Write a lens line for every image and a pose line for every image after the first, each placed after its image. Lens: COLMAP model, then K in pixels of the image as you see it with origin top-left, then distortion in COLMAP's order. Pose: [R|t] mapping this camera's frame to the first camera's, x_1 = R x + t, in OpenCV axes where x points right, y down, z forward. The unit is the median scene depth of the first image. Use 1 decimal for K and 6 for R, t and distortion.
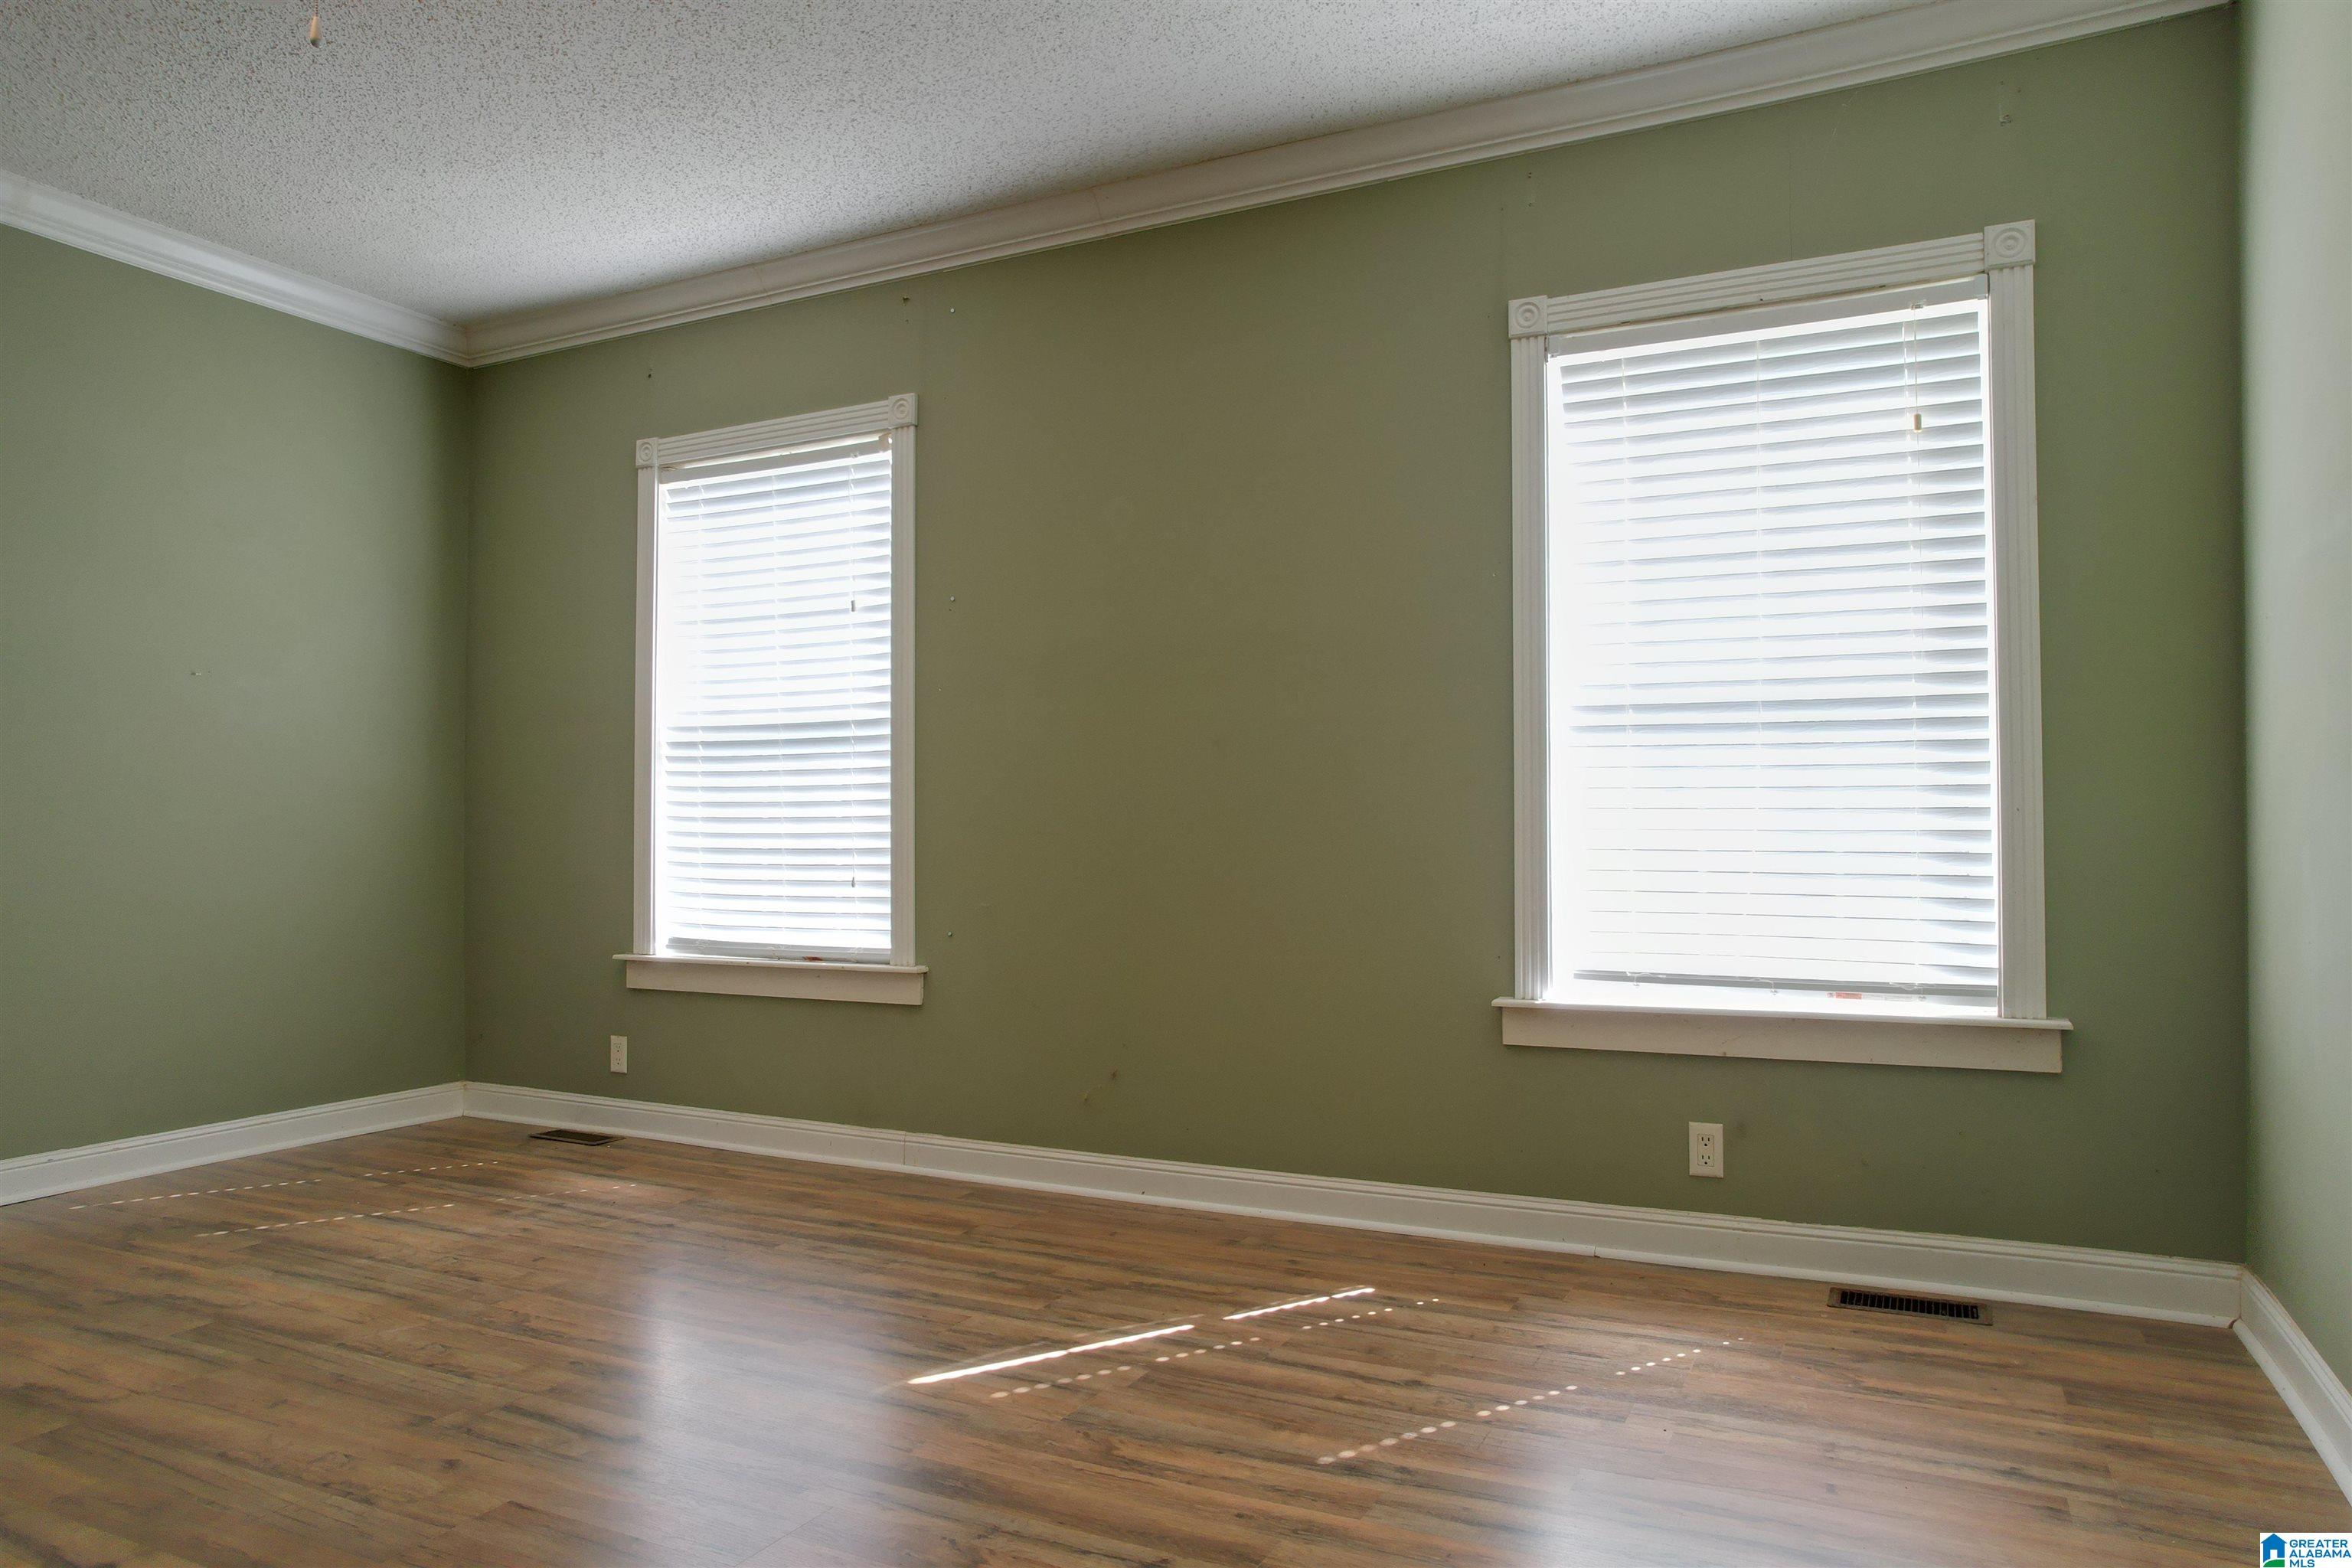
lens RADIAL K [[1502.6, 0, 1169.3], [0, 1502.6, 787.4], [0, 0, 1]] dist [-0.075727, 0.066245]
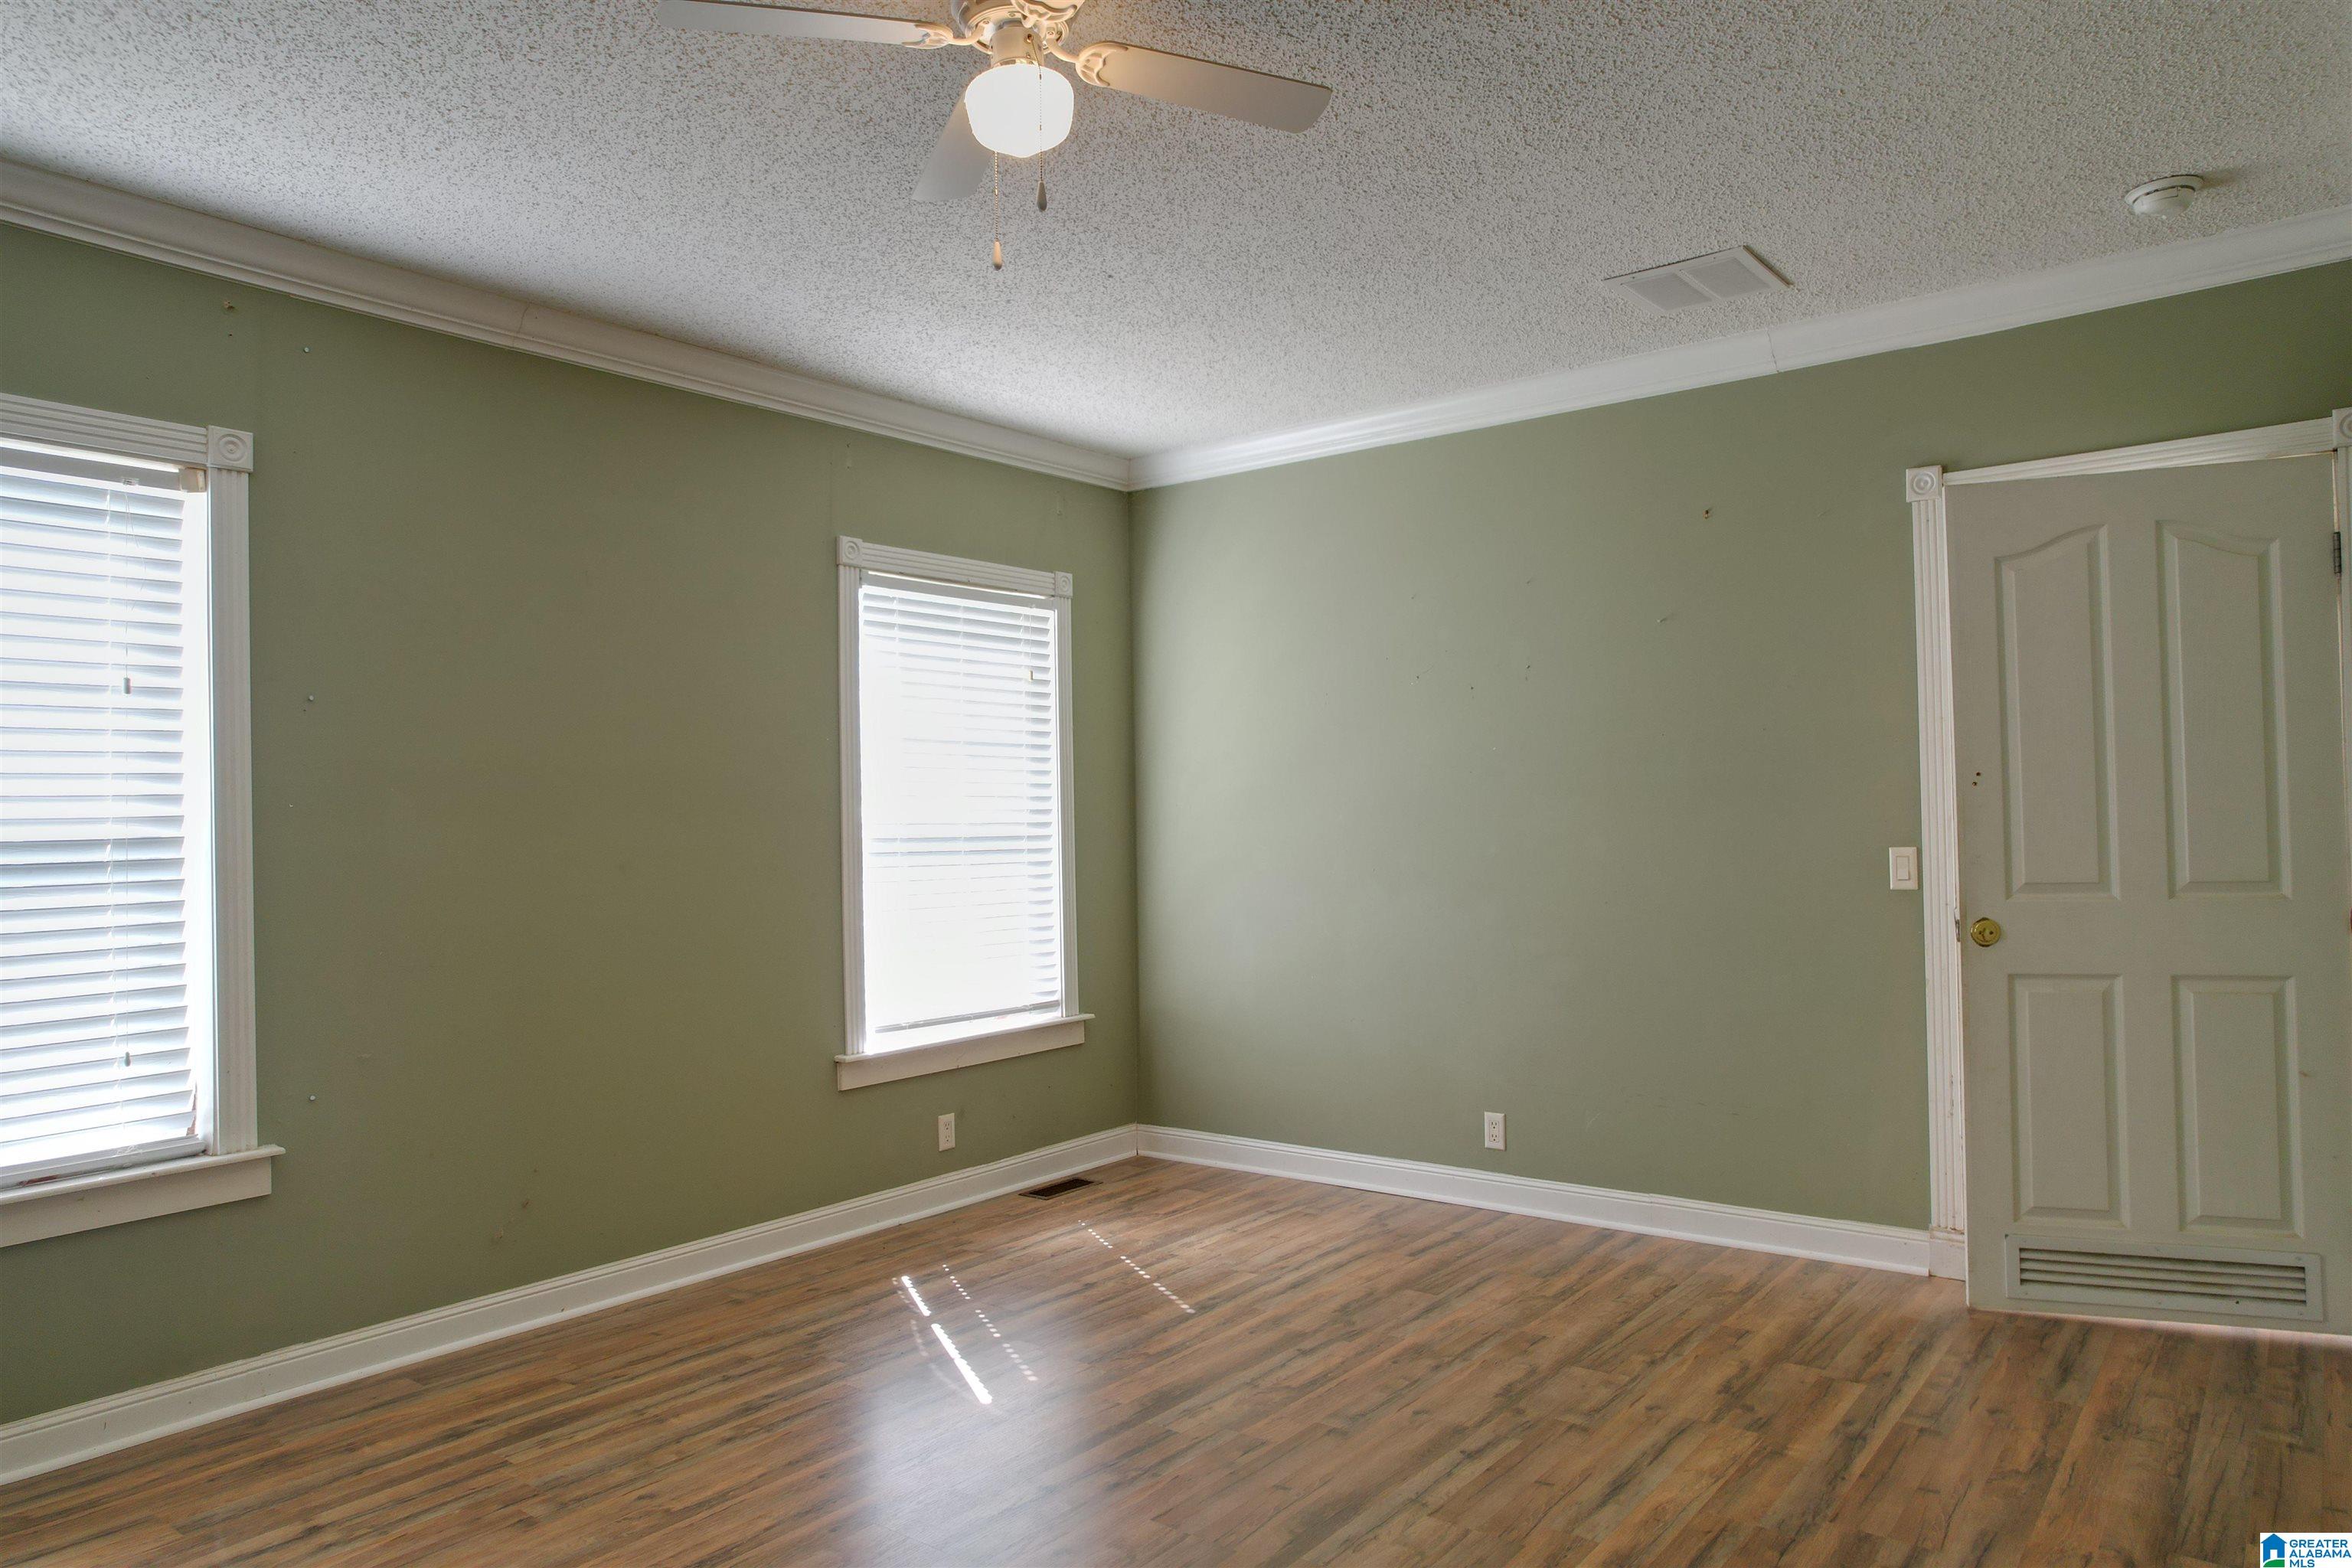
lens RADIAL K [[1502.6, 0, 1160.4], [0, 1502.6, 792.6], [0, 0, 1]] dist [-0.075727, 0.066245]
pose [[0.210525, 0.018600, 0.977412, -1.099141], [-0.005181, 0.999826, -0.017910, -0.077716], [-0.977575, -0.001293, 0.210585, 0.465121]]
